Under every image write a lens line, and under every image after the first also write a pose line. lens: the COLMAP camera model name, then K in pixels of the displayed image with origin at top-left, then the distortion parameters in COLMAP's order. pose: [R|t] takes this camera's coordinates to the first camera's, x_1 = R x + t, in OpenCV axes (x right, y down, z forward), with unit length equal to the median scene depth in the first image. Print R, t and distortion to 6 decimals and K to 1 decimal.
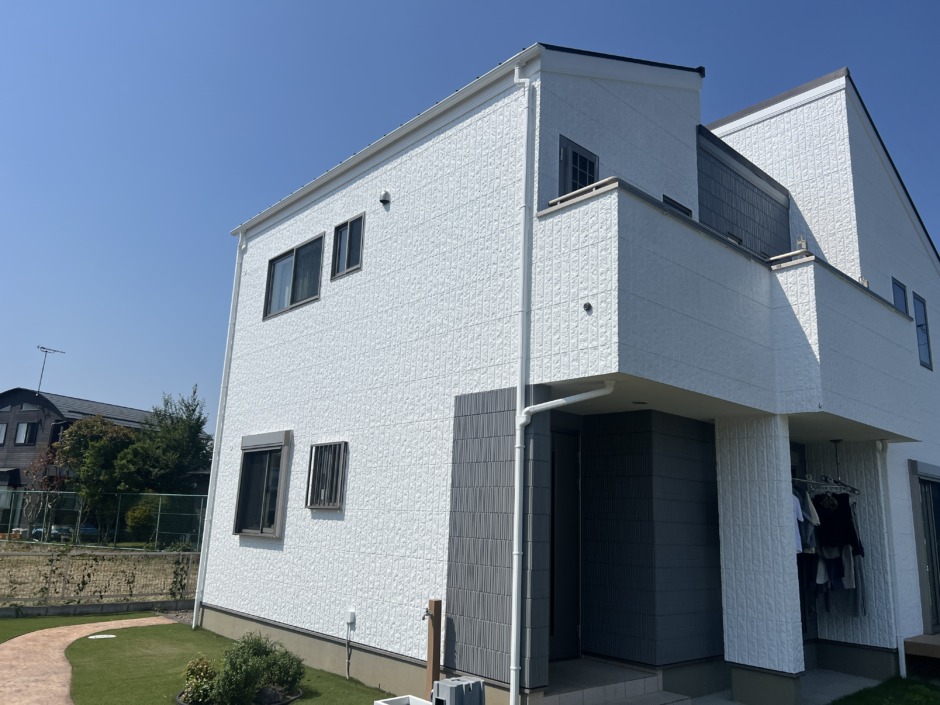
lens RADIAL K [[709.1, 0, 472.7], [0, 709.1, 365.0], [0, 0, 1]] dist [0.044950, -0.002492]
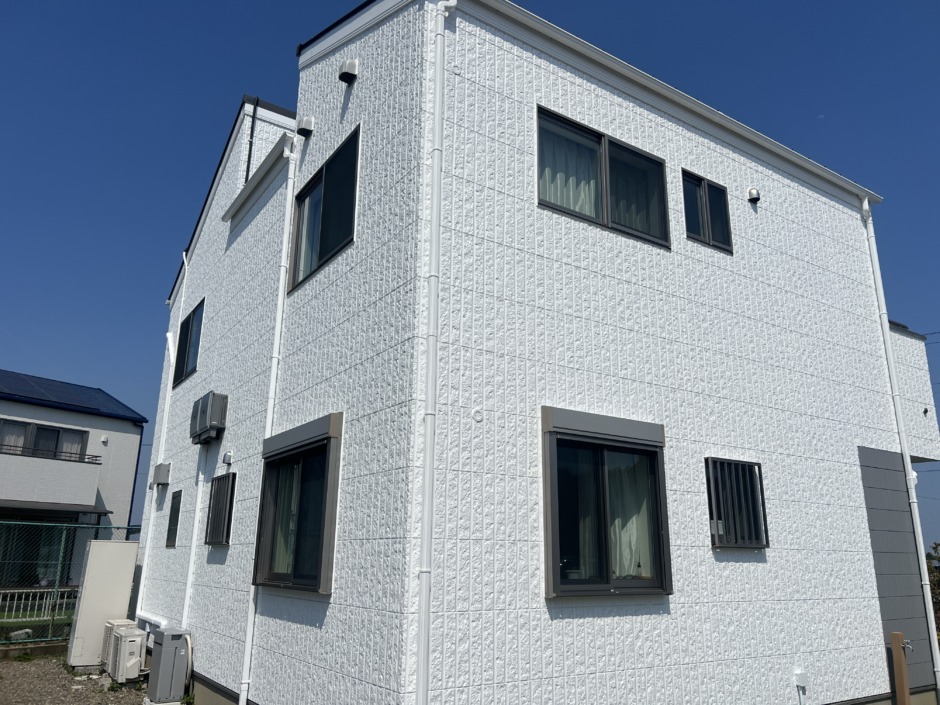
lens RADIAL K [[709.1, 0, 472.7], [0, 709.1, 365.0], [0, 0, 1]] dist [0.044950, -0.002492]
pose [[0.148706, 0.222555, 0.963512, -1.016764], [-0.214069, 0.958487, -0.188355, 0.218803], [-0.965433, -0.178248, 0.190174, 1.156415]]
